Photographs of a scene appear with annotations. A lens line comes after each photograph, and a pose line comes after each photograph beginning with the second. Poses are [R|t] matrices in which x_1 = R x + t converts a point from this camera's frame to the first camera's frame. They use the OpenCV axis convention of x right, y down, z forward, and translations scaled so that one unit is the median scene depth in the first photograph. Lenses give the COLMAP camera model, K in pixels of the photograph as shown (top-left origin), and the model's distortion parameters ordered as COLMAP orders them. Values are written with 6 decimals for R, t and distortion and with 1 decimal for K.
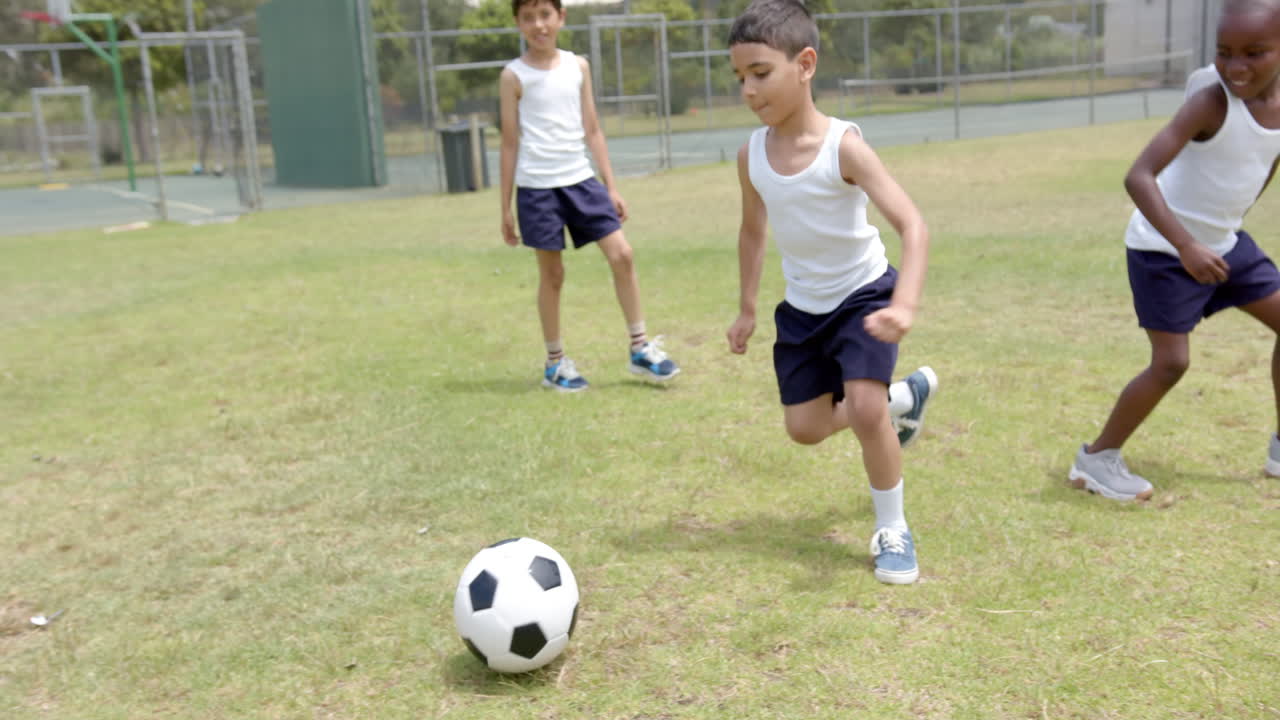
lens RADIAL K [[1167.2, 0, 640.0], [0, 1167.2, 360.0], [0, 0, 1]] dist [-0.075516, -0.001137]
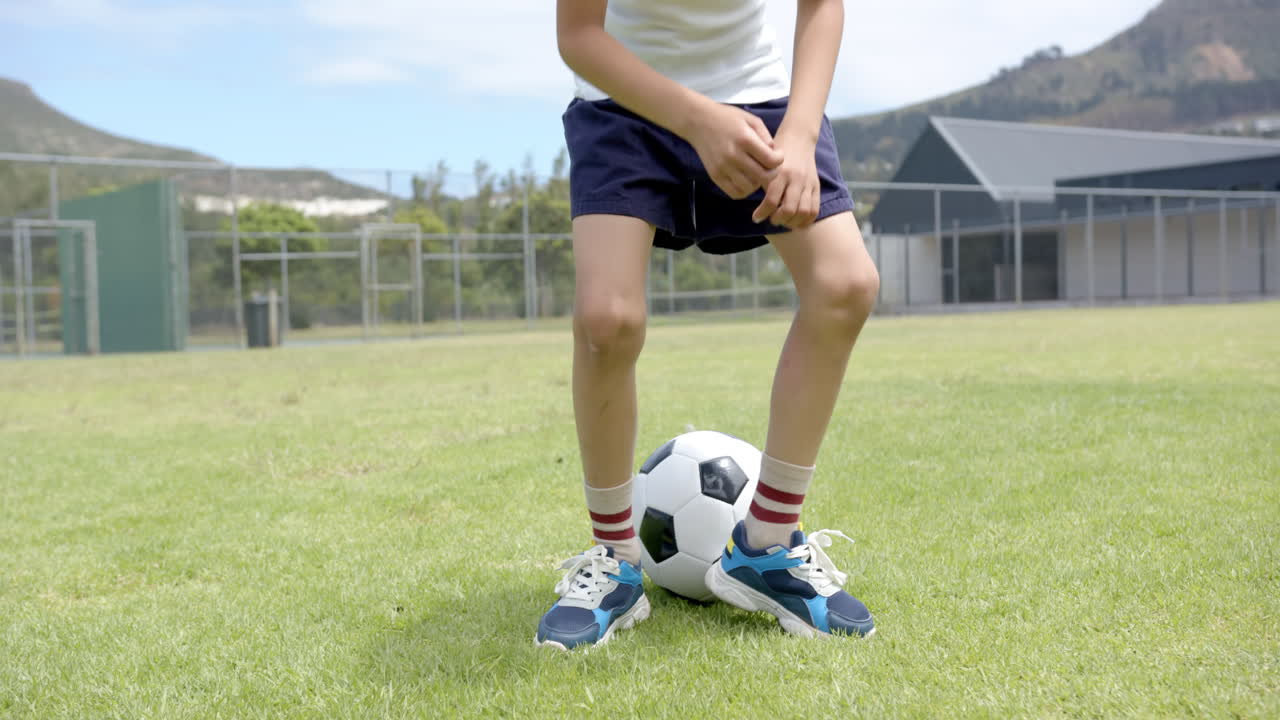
lens RADIAL K [[1167.2, 0, 640.0], [0, 1167.2, 360.0], [0, 0, 1]] dist [-0.075516, -0.001137]
pose [[0.977401, 0.029482, 0.209328, -0.002182], [0.008693, 0.983785, -0.179144, 0.037482], [-0.211215, 0.176915, 0.961296, -0.123024]]
